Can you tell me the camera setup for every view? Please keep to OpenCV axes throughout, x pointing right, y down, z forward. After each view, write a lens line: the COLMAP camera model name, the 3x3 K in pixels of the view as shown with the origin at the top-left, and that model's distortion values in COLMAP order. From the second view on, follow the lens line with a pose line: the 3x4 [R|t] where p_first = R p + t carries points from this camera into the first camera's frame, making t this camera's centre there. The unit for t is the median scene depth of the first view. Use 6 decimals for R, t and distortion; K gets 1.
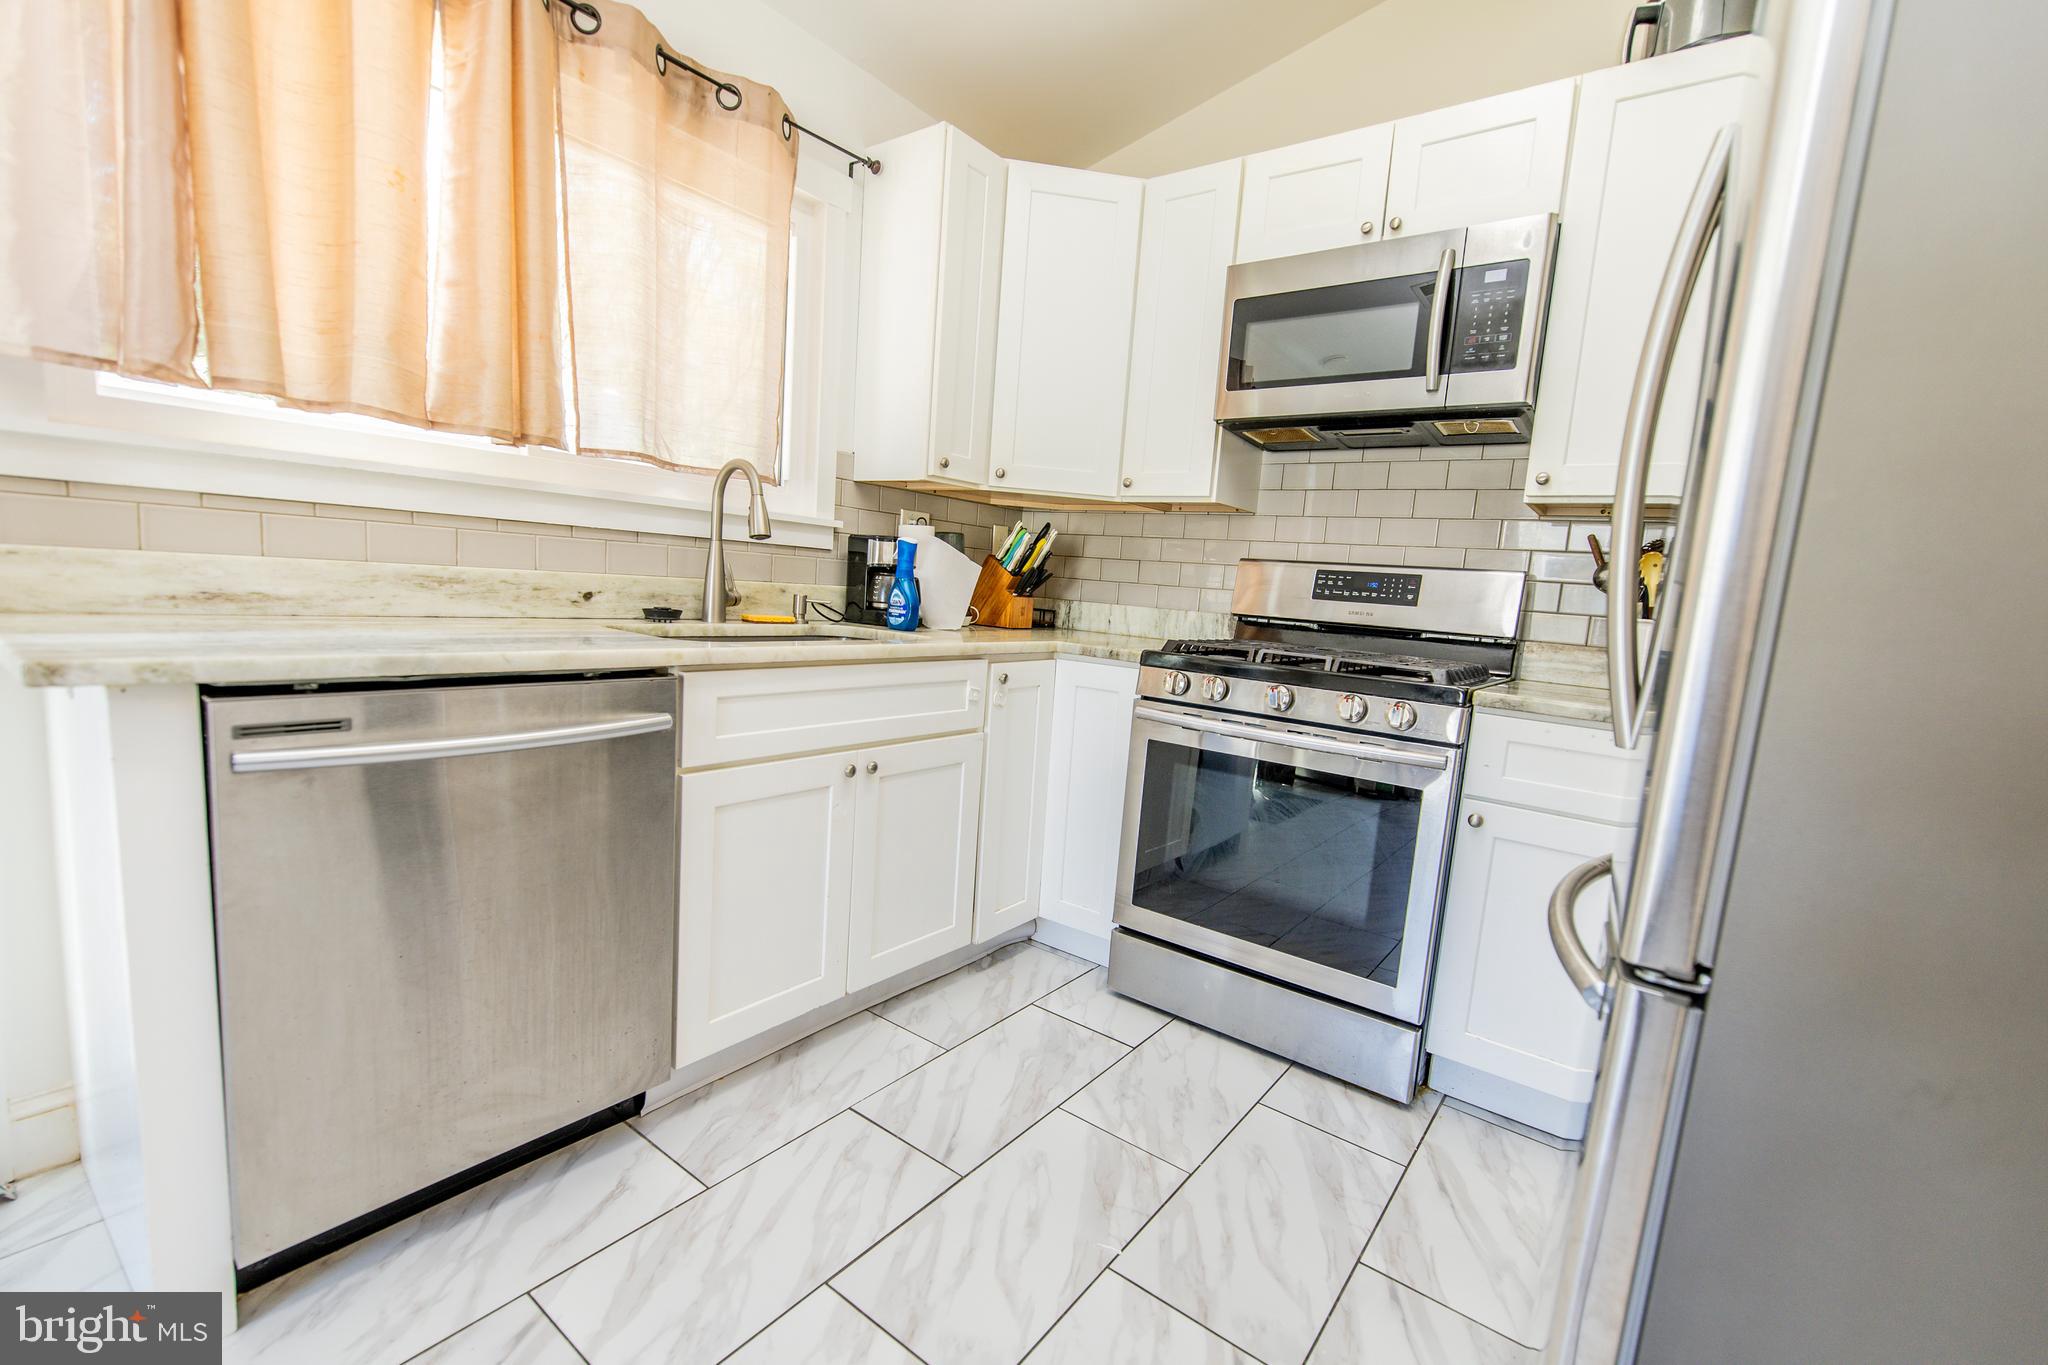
lens RADIAL K [[874.3, 0, 1023.7], [0, 874.3, 693.6], [0, 0, 1]] dist [-0.001536, -0.000325]
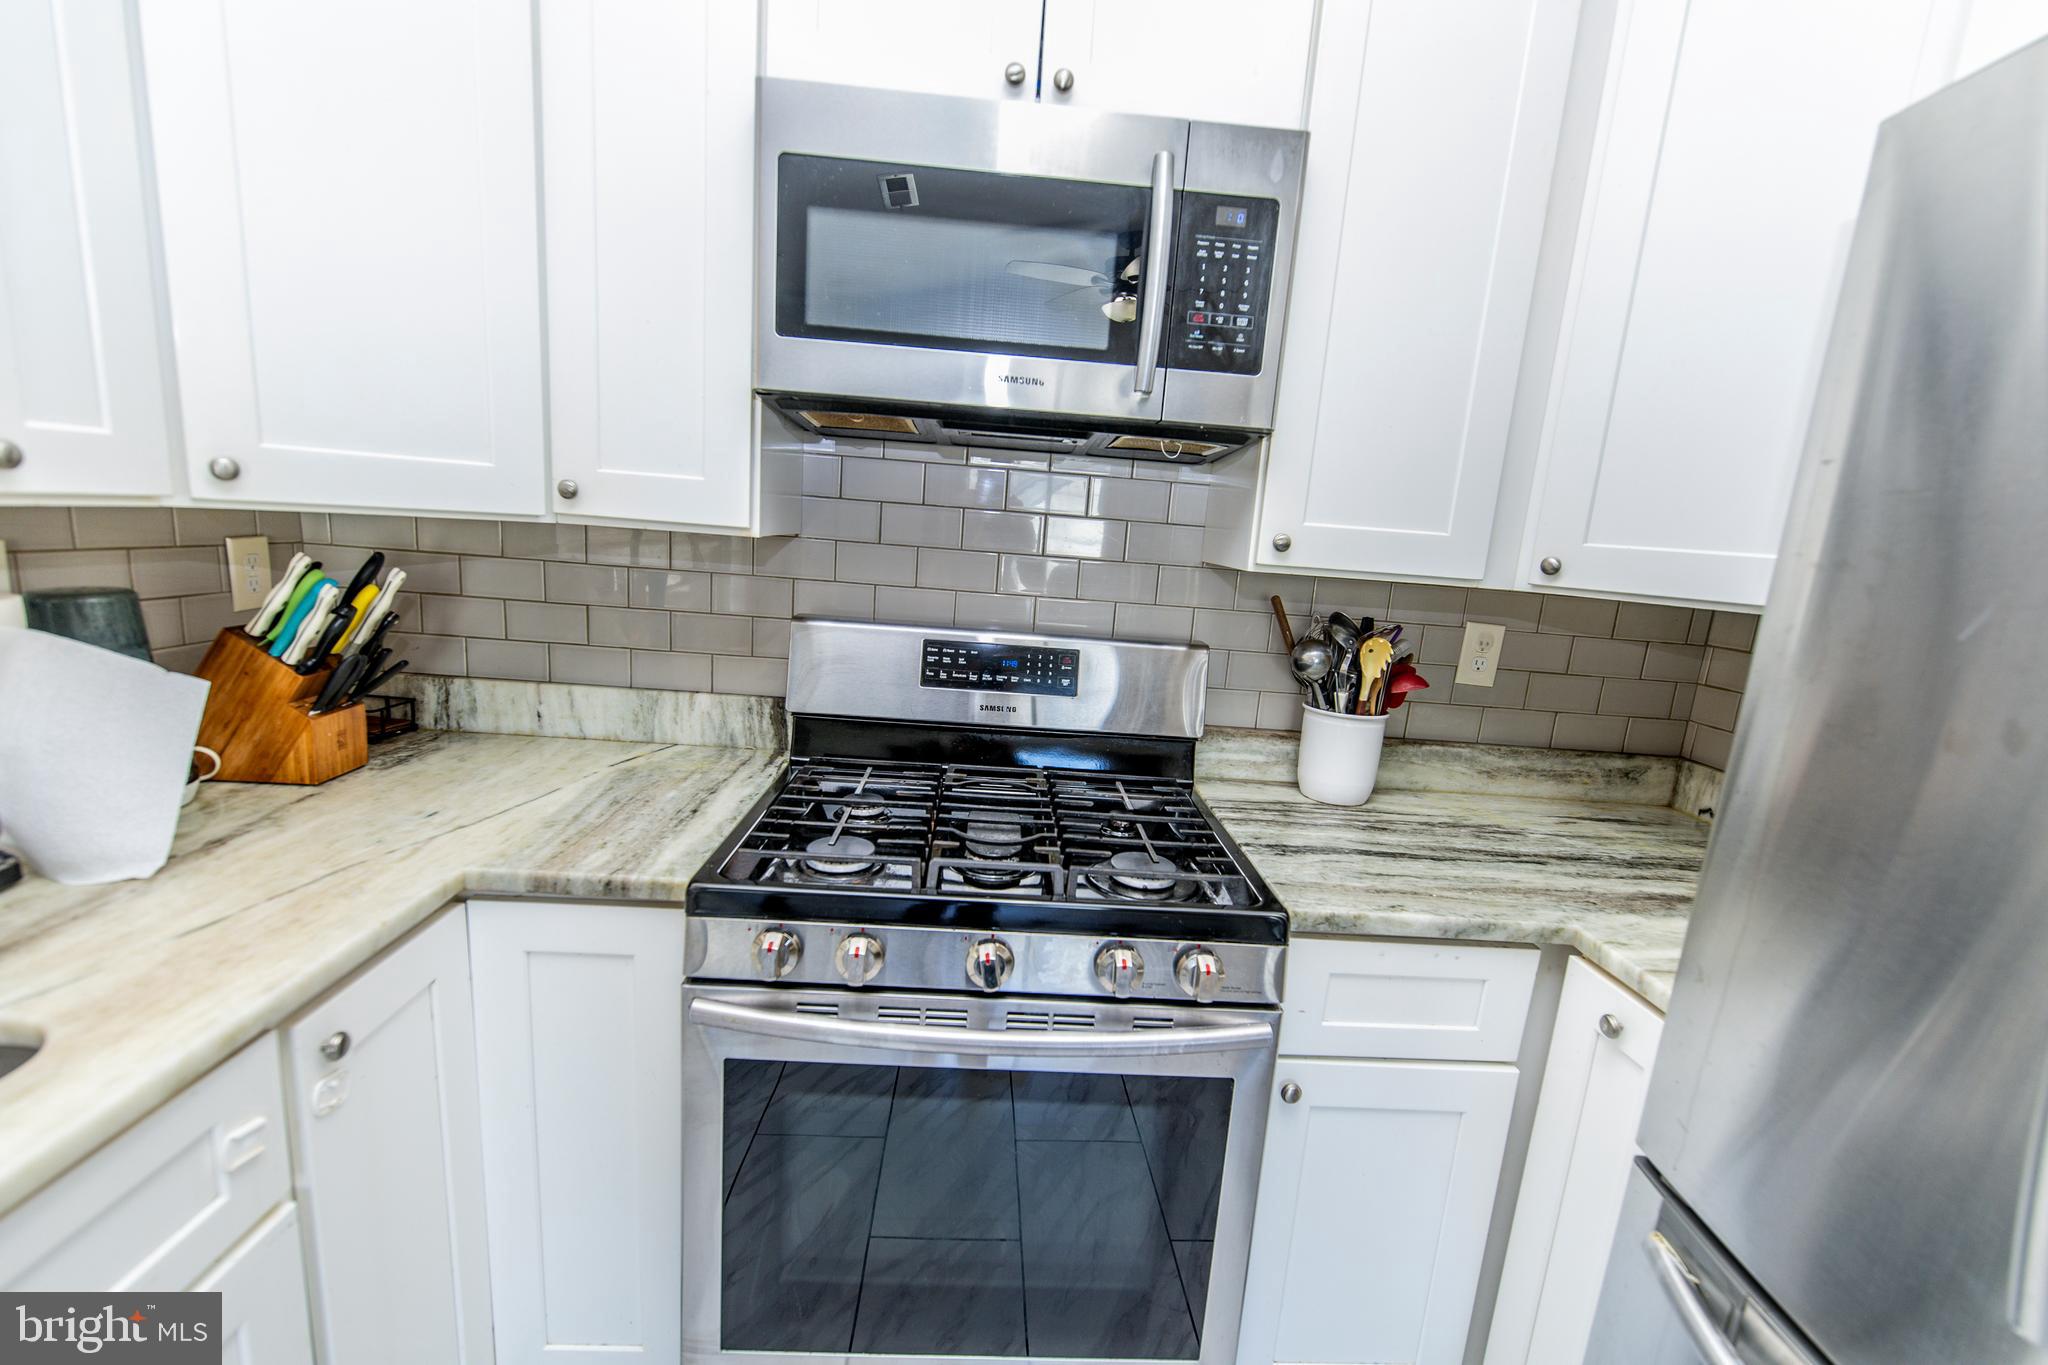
lens RADIAL K [[873.1, 0, 1028.0], [0, 873.1, 685.3], [0, 0, 1]] dist [-0.001409, -0.001202]
pose [[0.774980, -0.132373, 0.617968, -0.001417], [0.064836, 0.989312, 0.130608, -0.226969], [-0.628651, -0.061152, 0.775279, 0.560017]]
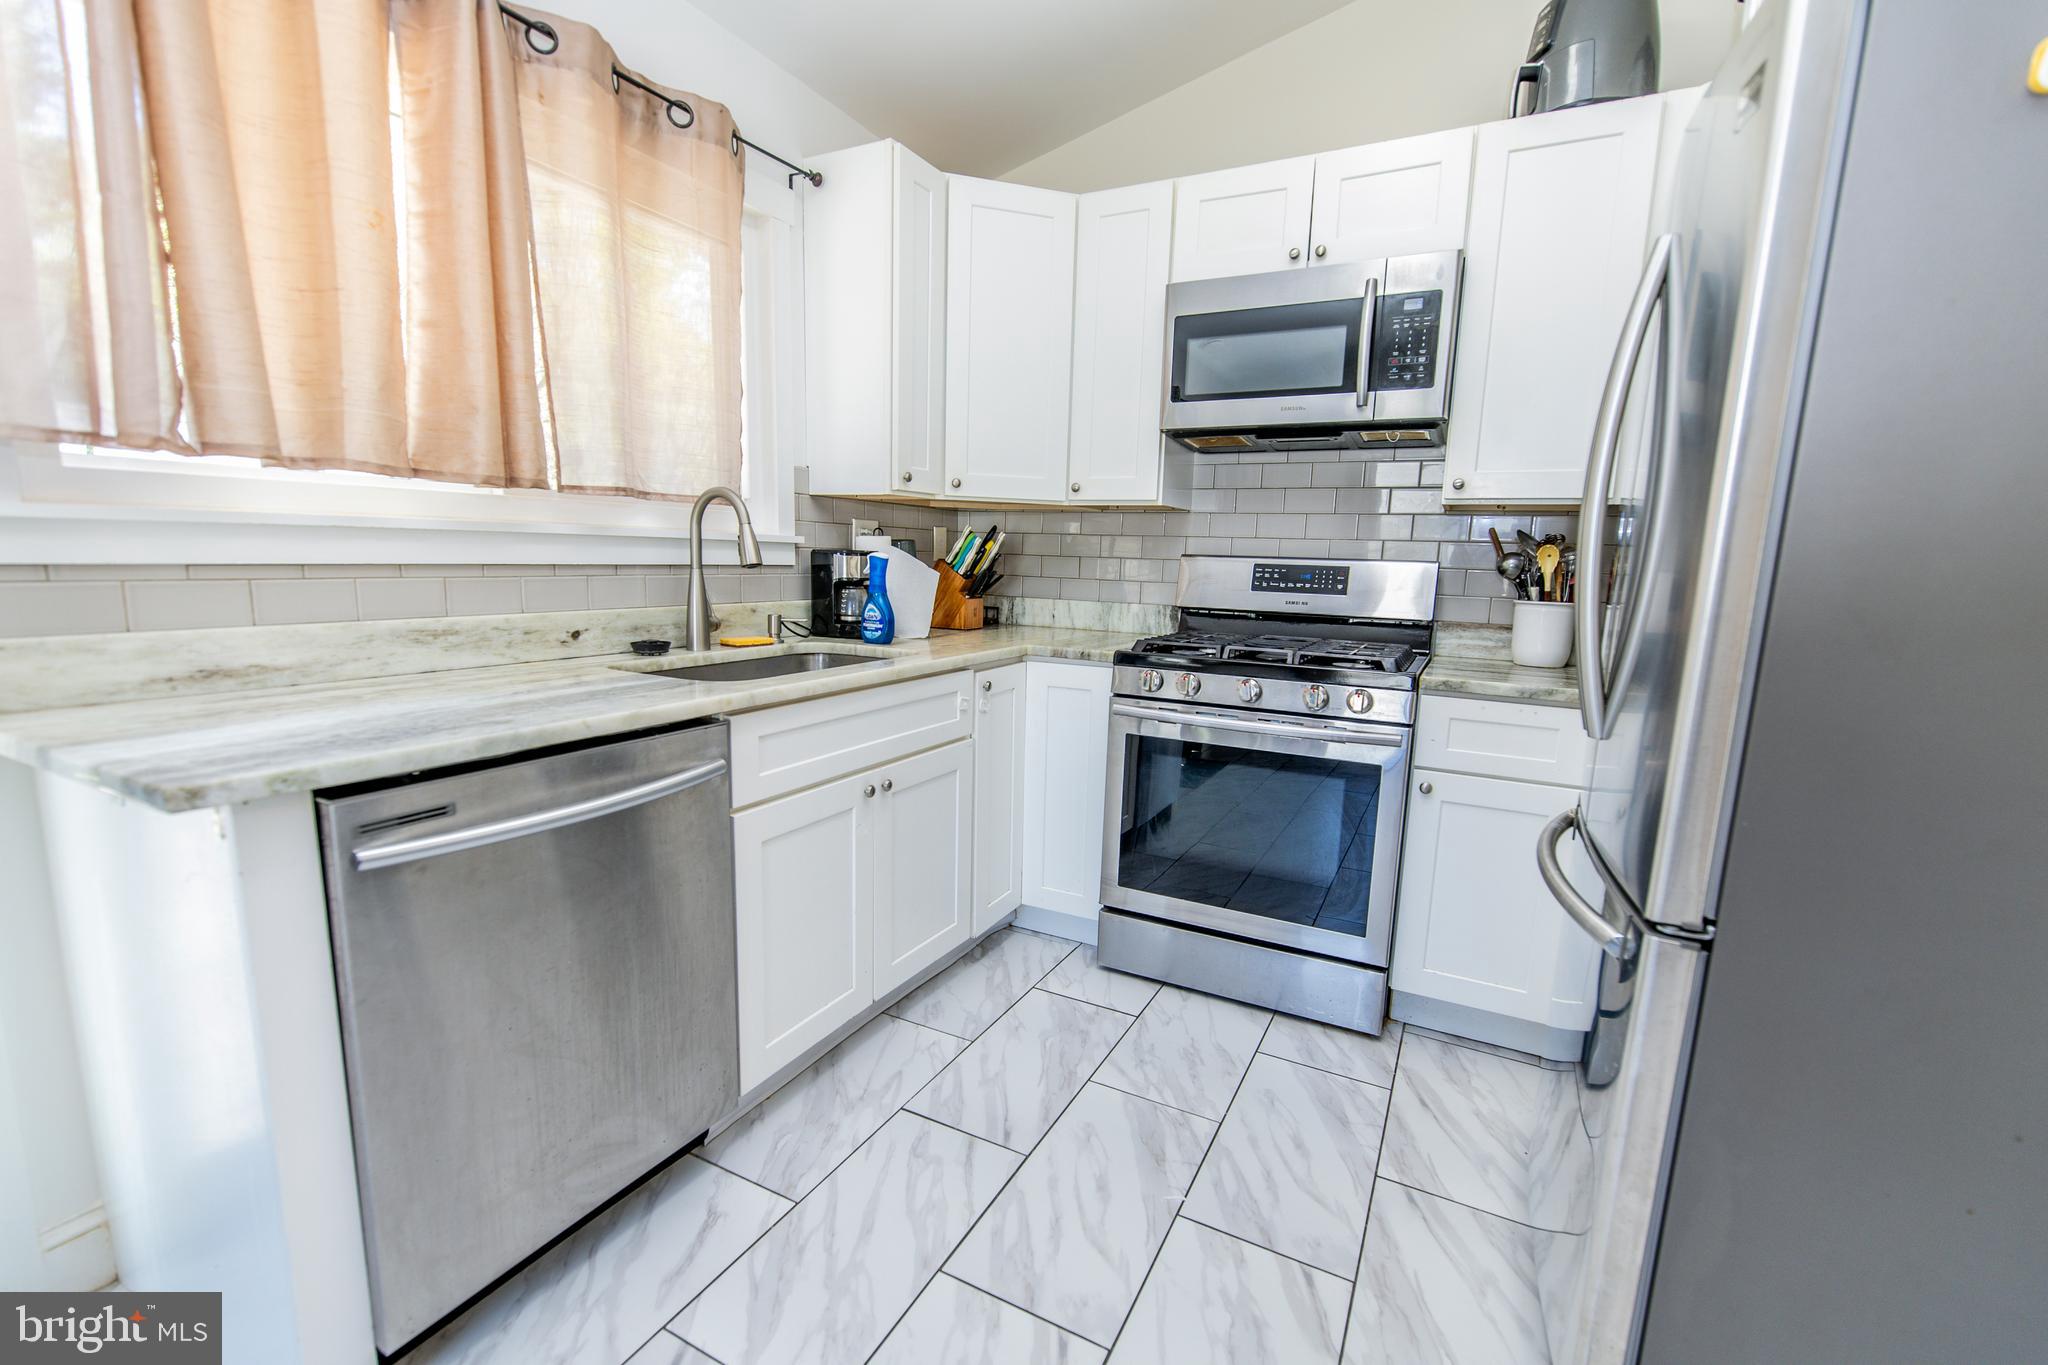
lens RADIAL K [[875.2, 0, 1025.6], [0, 875.2, 693.6], [0, 0, 1]] dist [-0.000827, -0.000494]
pose [[0.985433, -0.069028, 0.155428, -0.154603], [0.063074, 0.997085, 0.042929, -0.054832], [-0.157938, -0.032500, 0.986914, -0.047853]]
